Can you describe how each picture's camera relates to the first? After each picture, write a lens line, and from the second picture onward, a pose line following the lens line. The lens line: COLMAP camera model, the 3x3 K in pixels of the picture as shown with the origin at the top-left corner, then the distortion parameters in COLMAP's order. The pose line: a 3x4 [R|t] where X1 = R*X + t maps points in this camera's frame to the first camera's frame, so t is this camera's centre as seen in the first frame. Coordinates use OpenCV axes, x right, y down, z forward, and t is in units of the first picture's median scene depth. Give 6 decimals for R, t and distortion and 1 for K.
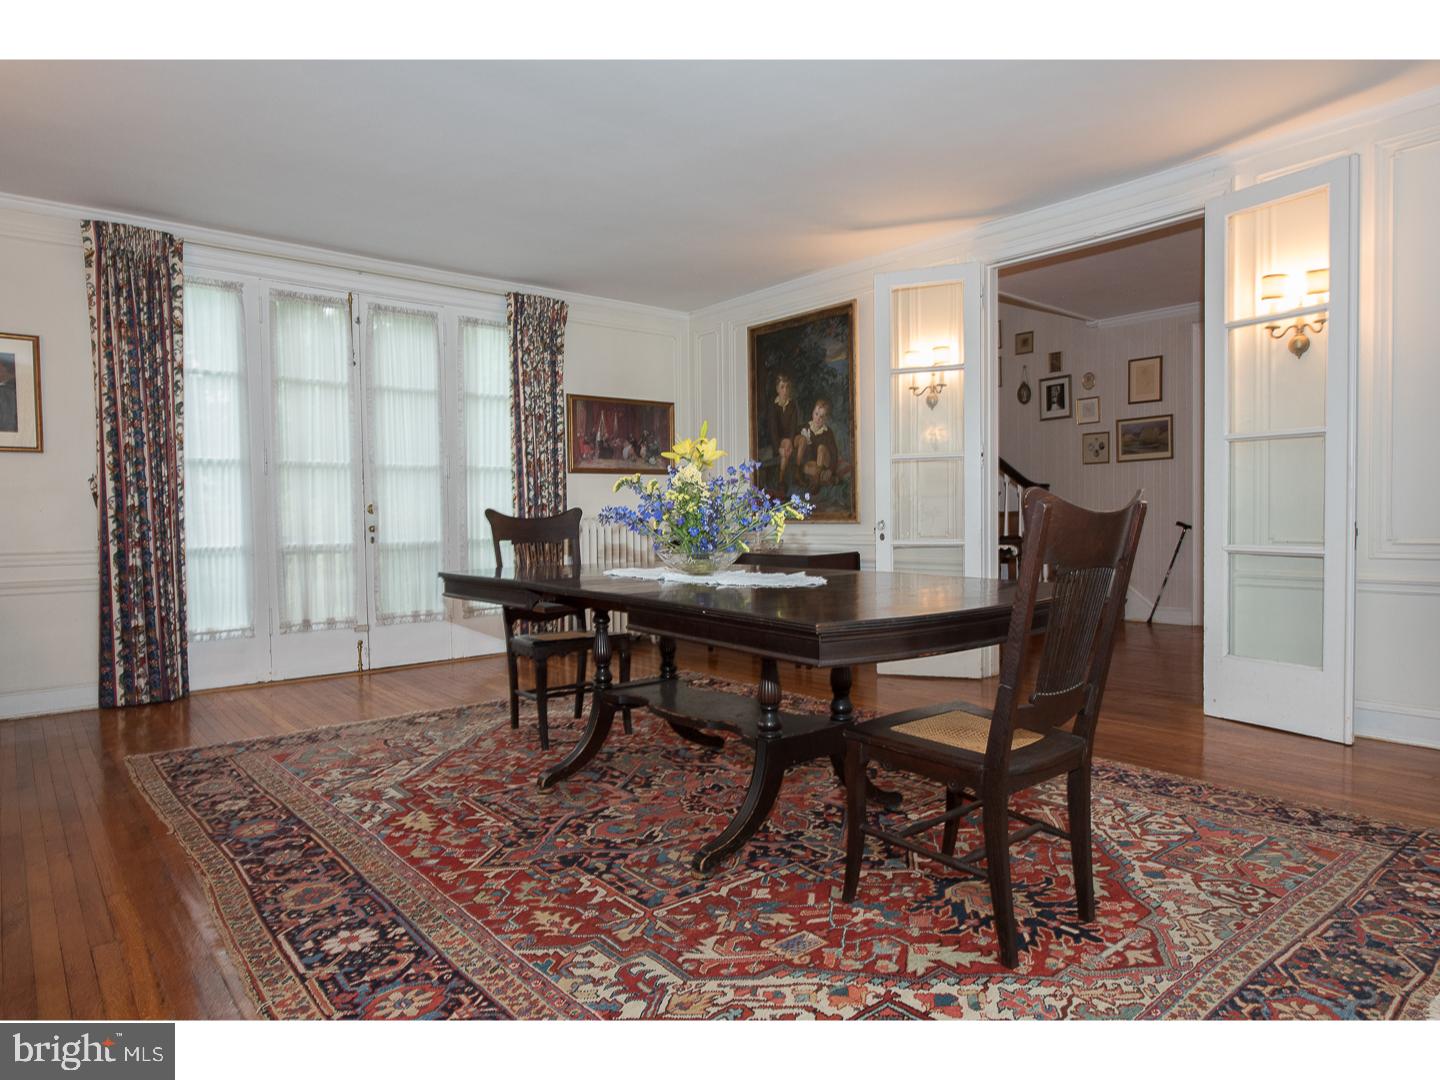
lens RADIAL K [[851.9, 0, 720.0], [0, 851.9, 540.0], [0, 0, 1]] dist [-0.005024, -0.001270]
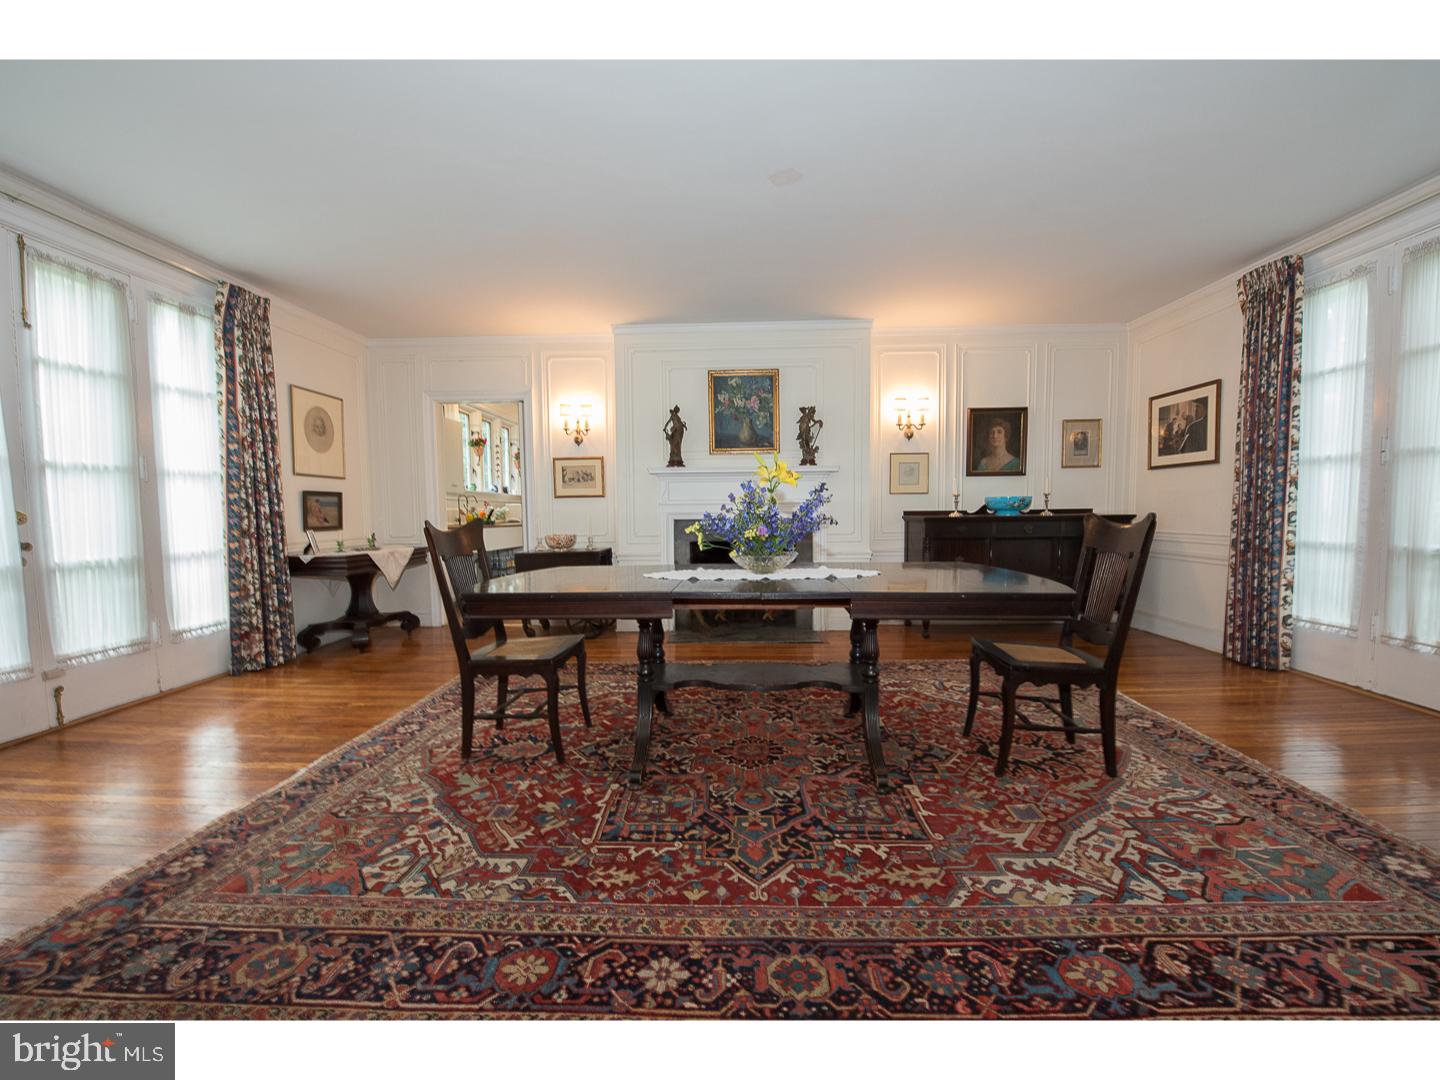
lens RADIAL K [[571.6, 0, 721.7], [0, 571.6, 543.9], [0, 0, 1]] dist [-0.013772, -0.003645]
pose [[-0.666204, 0.067119, -0.742743, 0.620876], [-0.003874, 0.995617, 0.093446, -0.077909], [0.745760, 0.065131, -0.663024, 1.441735]]
